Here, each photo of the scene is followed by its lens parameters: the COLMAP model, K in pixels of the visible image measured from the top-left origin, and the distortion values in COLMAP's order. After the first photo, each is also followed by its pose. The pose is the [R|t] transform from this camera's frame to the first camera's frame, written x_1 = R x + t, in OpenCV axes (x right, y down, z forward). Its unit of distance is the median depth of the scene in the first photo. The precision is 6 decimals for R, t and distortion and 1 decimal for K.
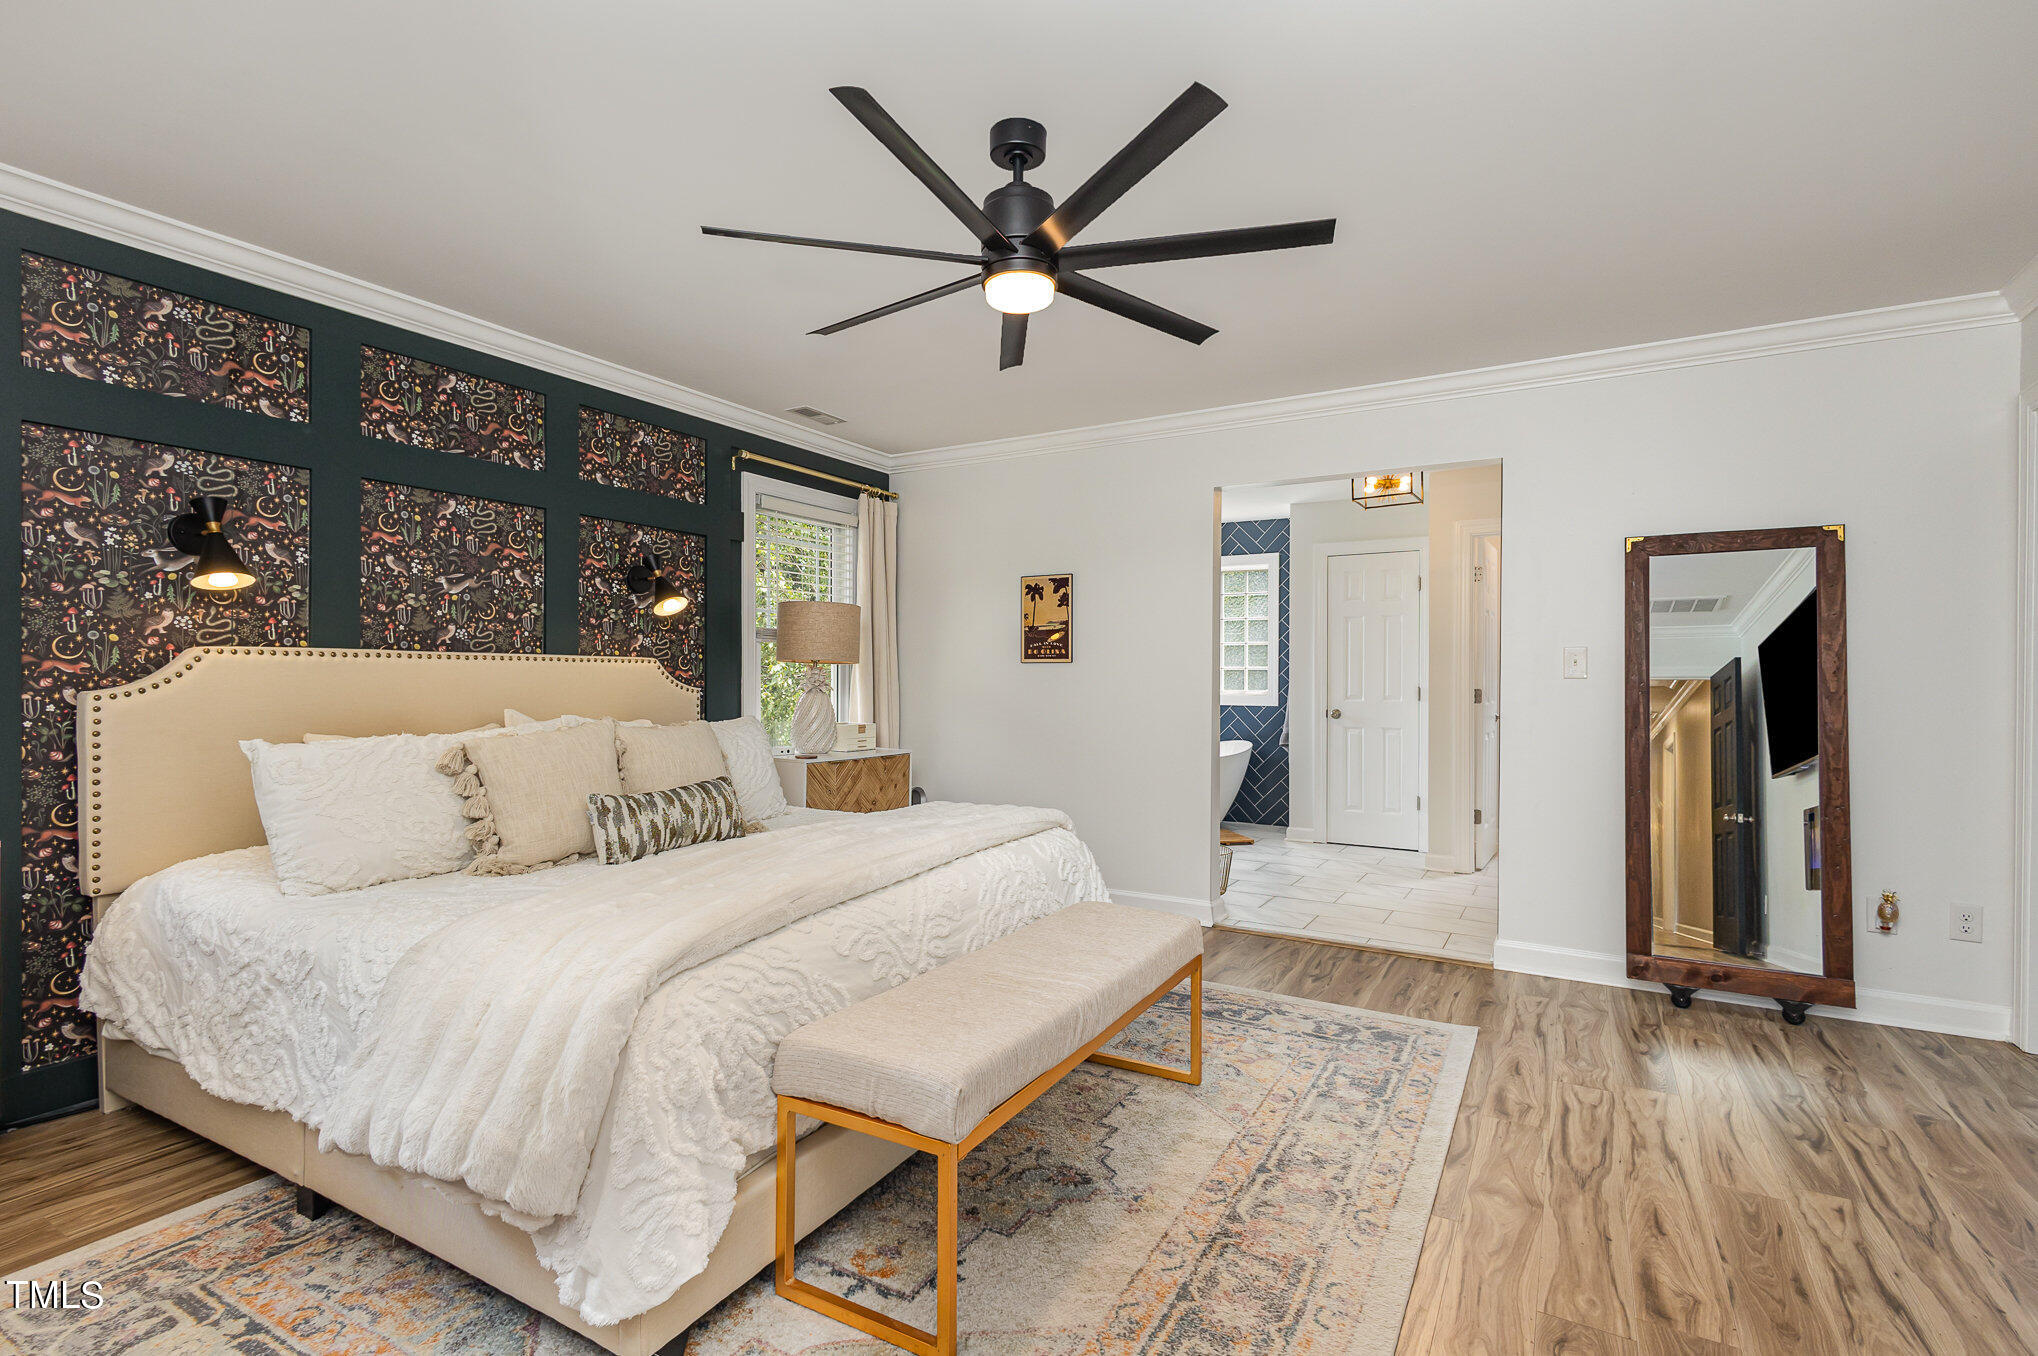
lens RADIAL K [[963.0, 0, 1010.9], [0, 963.0, 682.9], [0, 0, 1]] dist [0.002853, 0.000177]
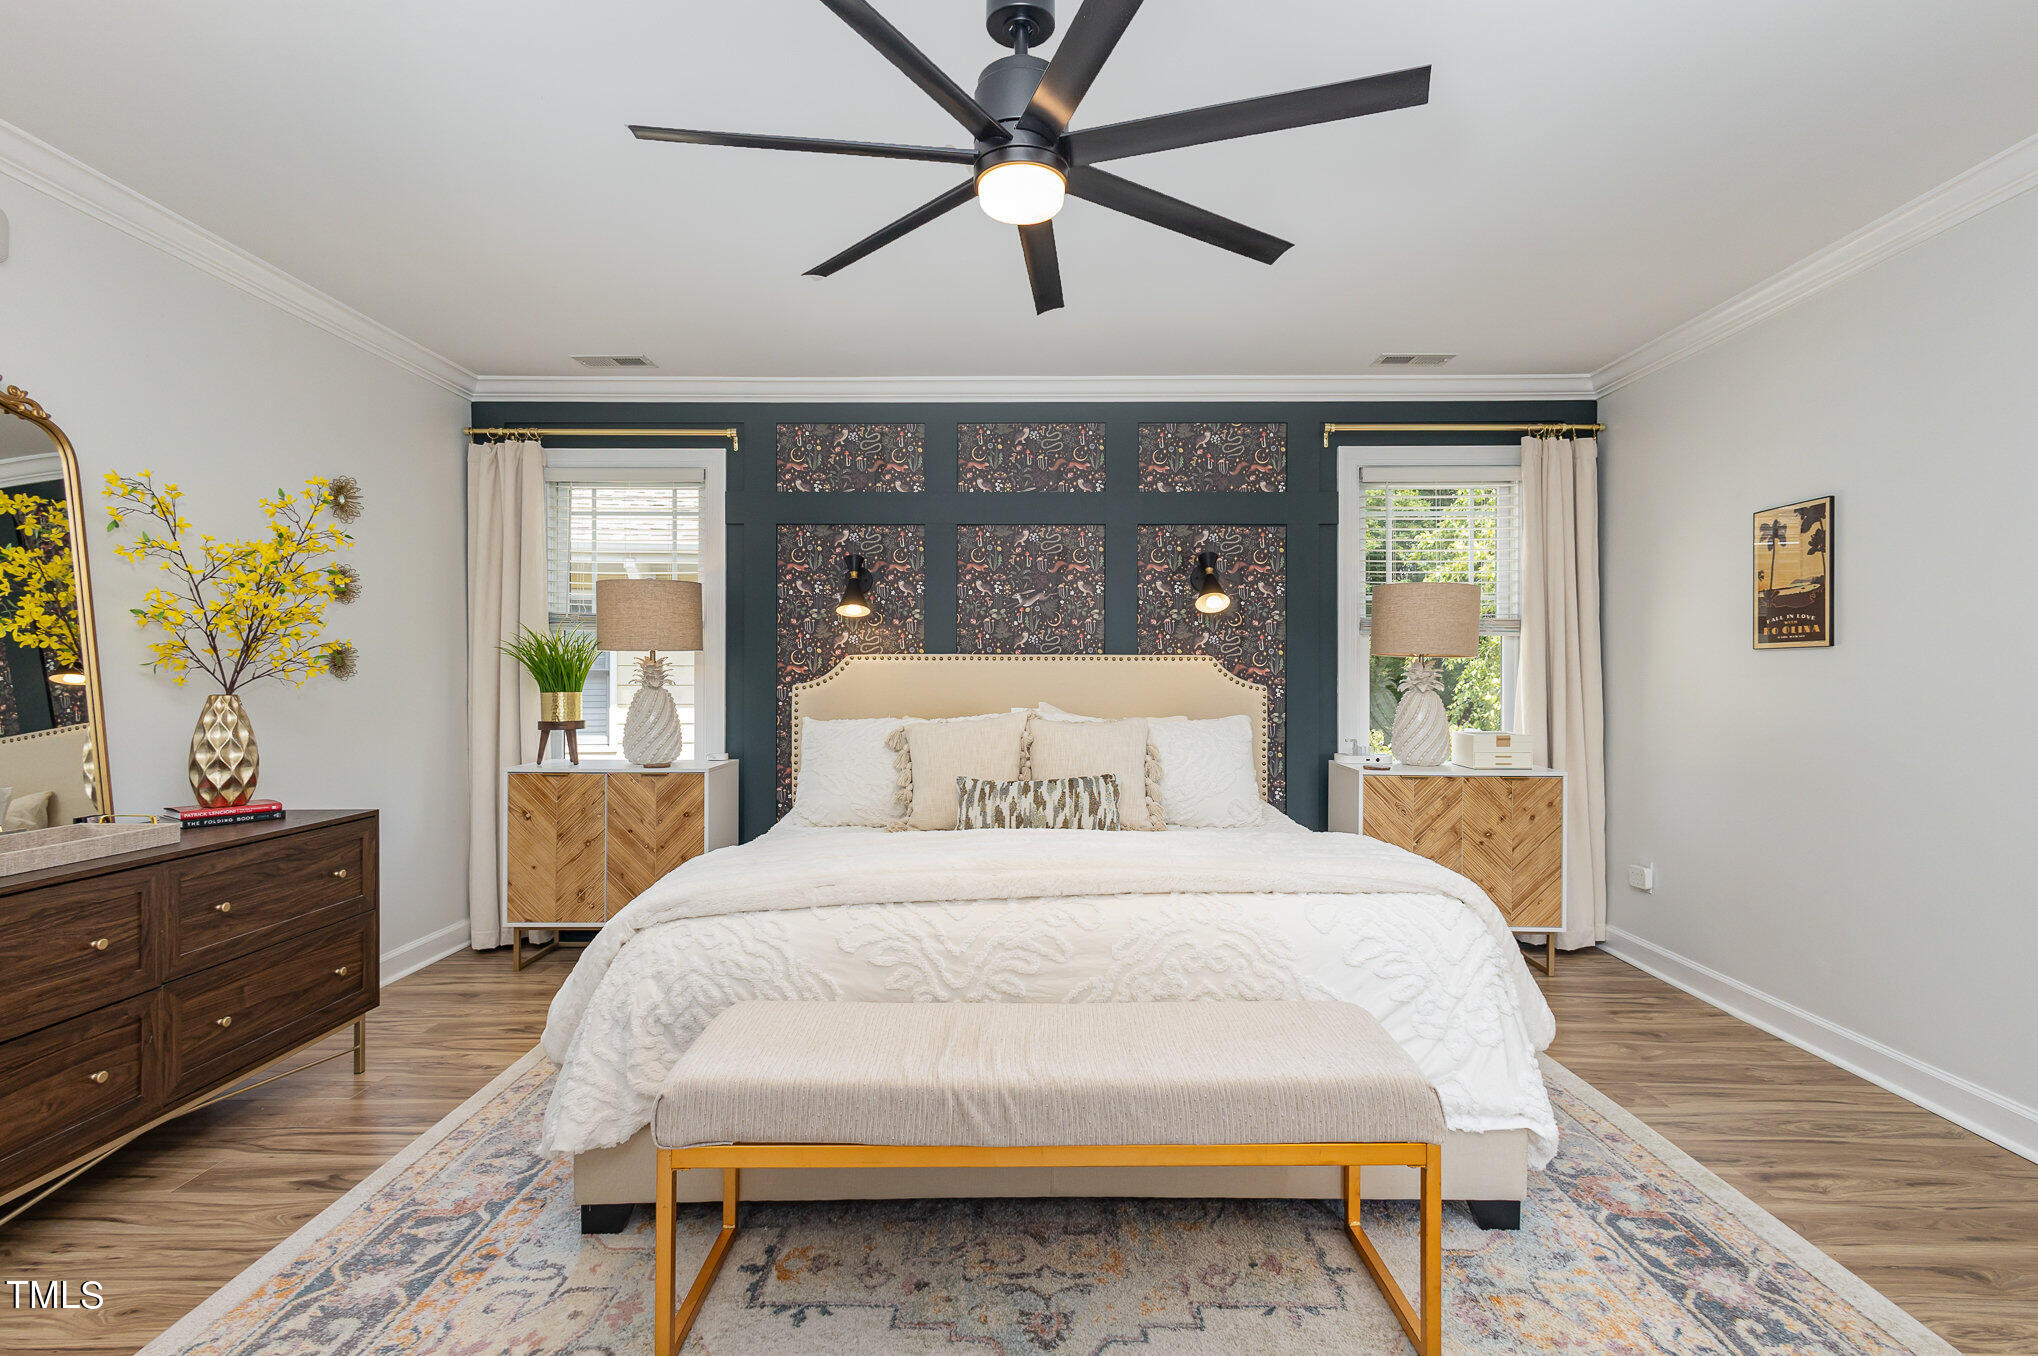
lens RADIAL K [[948.0, 0, 1019.0], [0, 948.0, 678.0], [0, 0, 1]] dist [0.001761, 0.000223]
pose [[0.493991, -0.001766, -0.869465, 0.480125], [-0.002368, 0.999991, -0.003376, 0.001792], [0.869464, 0.003726, 0.493982, 0.417837]]
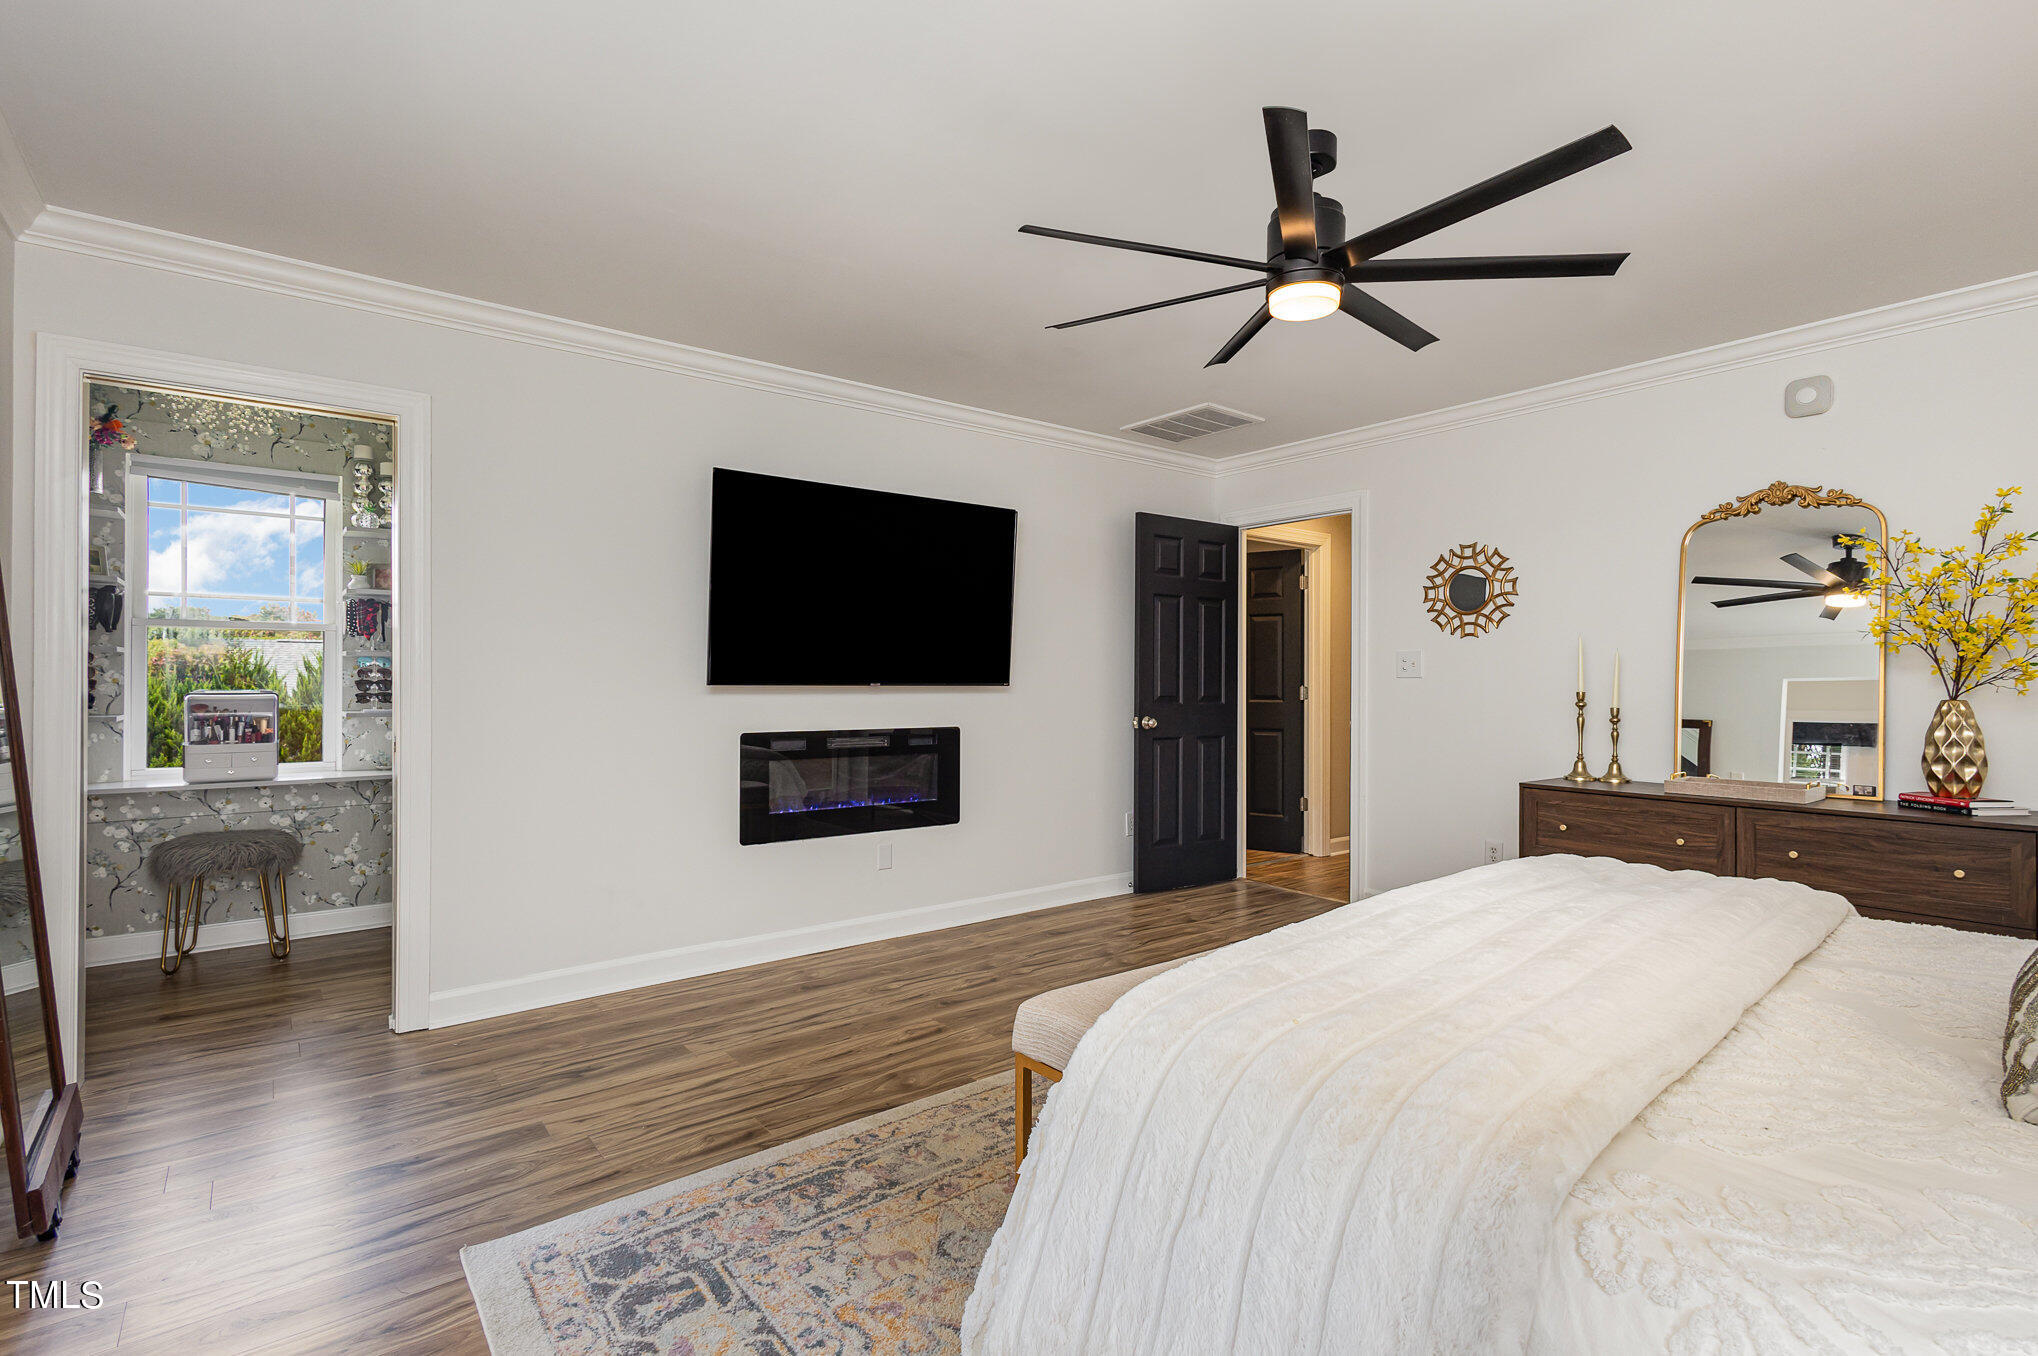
lens RADIAL K [[963.0, 0, 1010.9], [0, 963.0, 682.9], [0, 0, 1]] dist [0.002853, 0.000177]
pose [[-0.933014, -0.006943, 0.359774, -0.049630], [-0.005499, 0.999972, 0.005037, -0.000482], [-0.359799, 0.002721, -0.933026, 1.440136]]
